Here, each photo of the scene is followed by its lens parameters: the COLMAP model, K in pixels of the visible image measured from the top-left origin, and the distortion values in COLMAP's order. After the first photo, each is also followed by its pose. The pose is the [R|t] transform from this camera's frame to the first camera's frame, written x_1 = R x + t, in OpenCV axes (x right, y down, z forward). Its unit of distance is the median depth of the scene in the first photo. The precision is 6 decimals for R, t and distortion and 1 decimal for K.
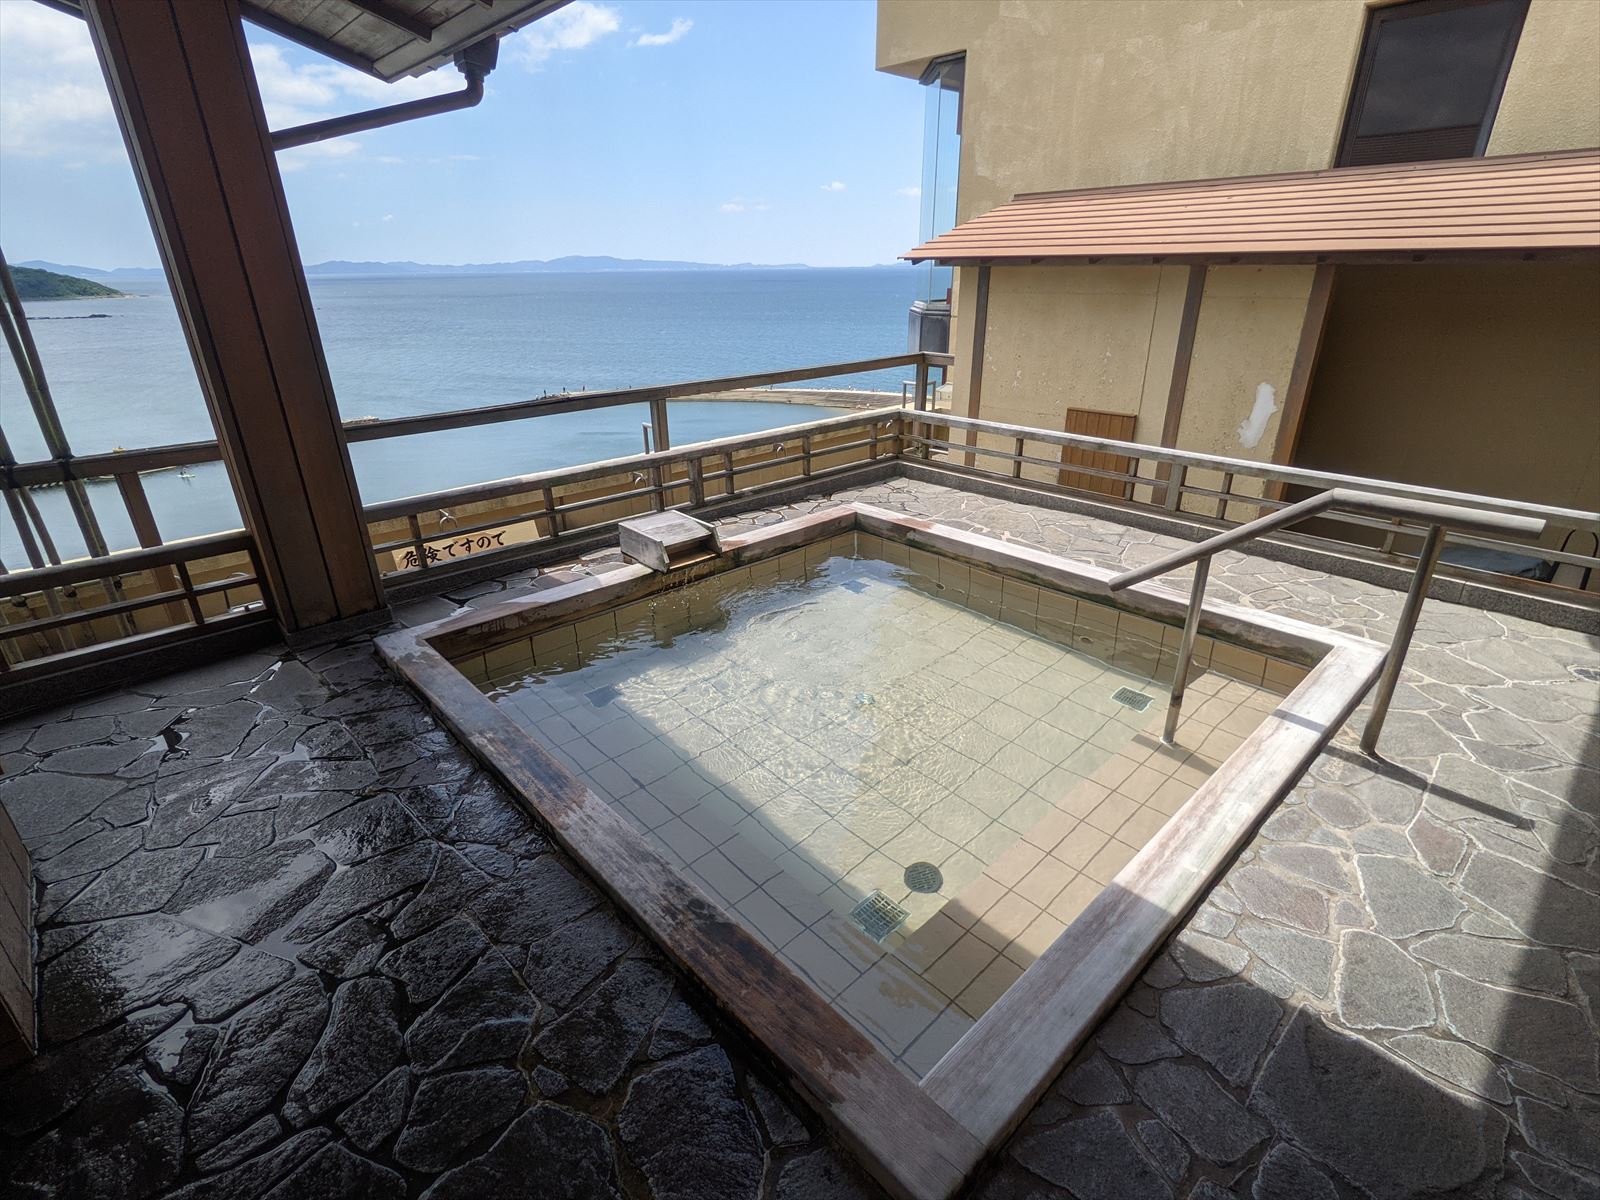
lens RADIAL K [[765.4, 0, 803.4], [0, 765.4, 594.6], [0, 0, 1]] dist [0.000910, -0.000352]
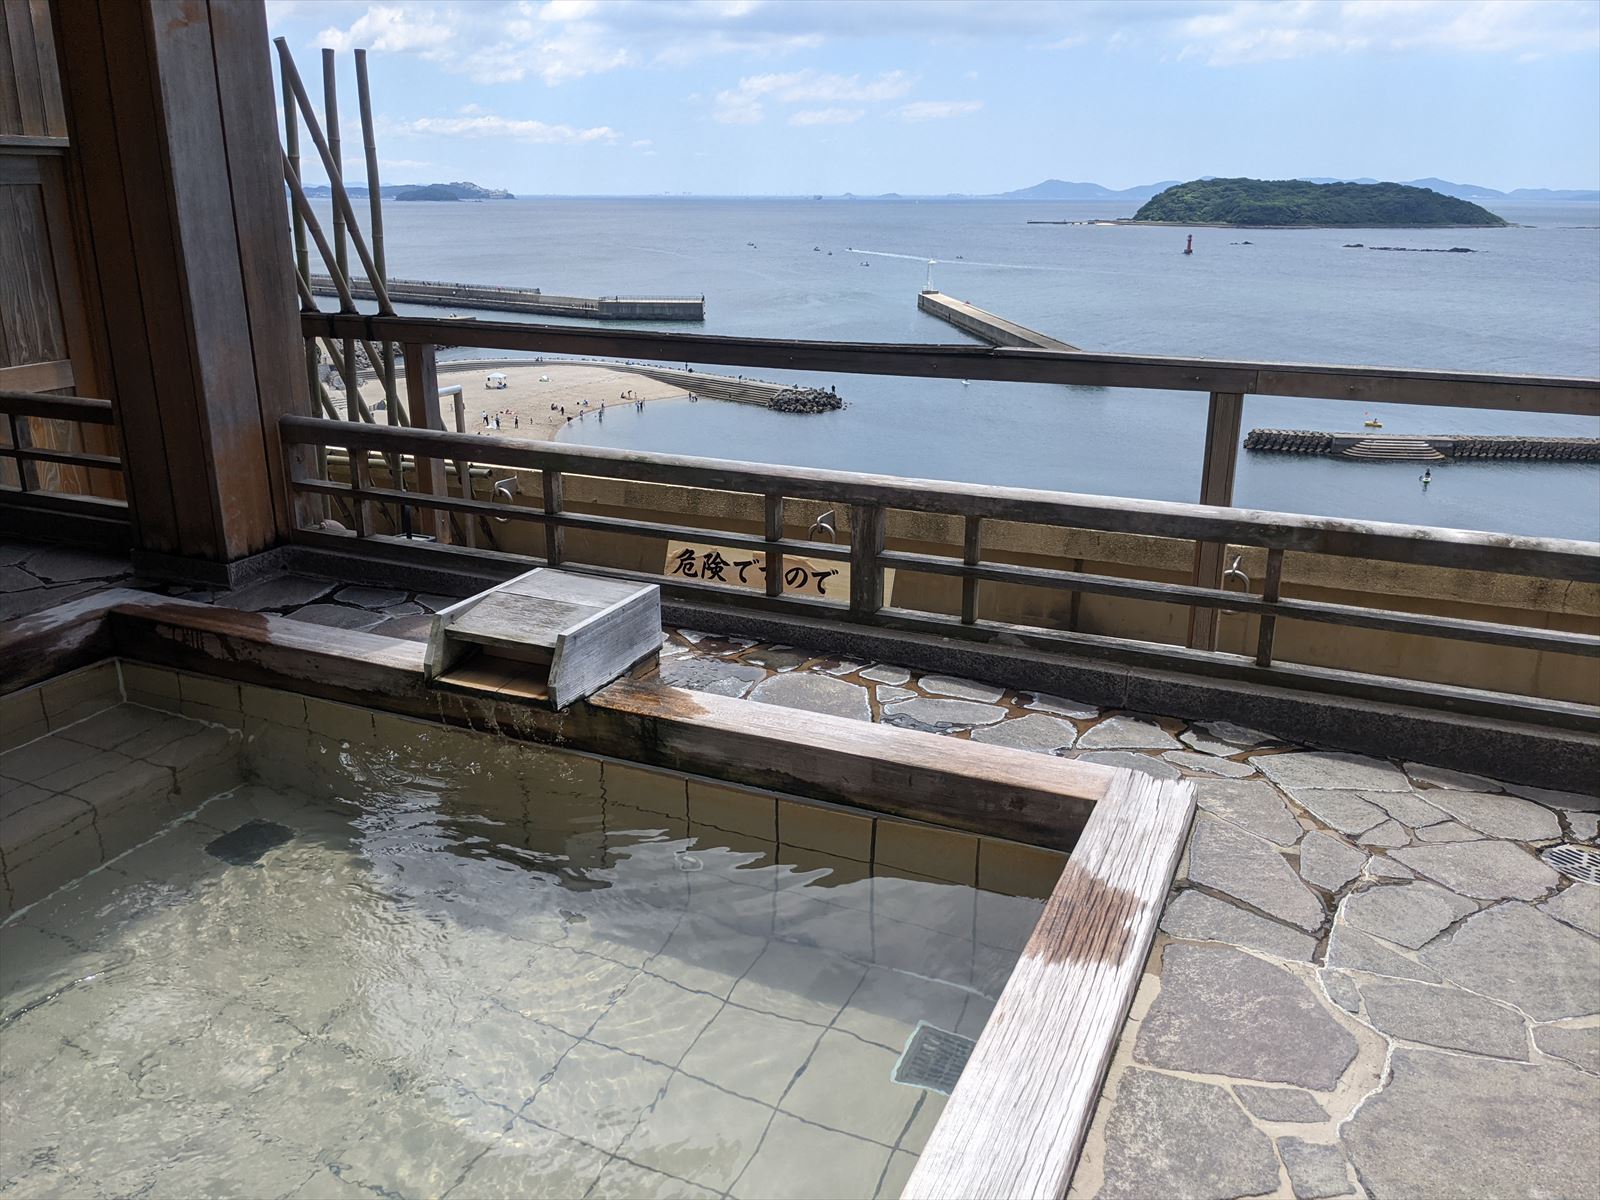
lens RADIAL K [[1265.4, 0, 798.5], [0, 1265.4, 599.8], [0, 0, 1]] dist [0.018103, 0.001162]
pose [[0.376076, 0.290596, -0.879841, 0.427050], [-0.368933, 0.917997, 0.145503, -0.205804], [0.849974, 0.269882, 0.452447, 0.656308]]
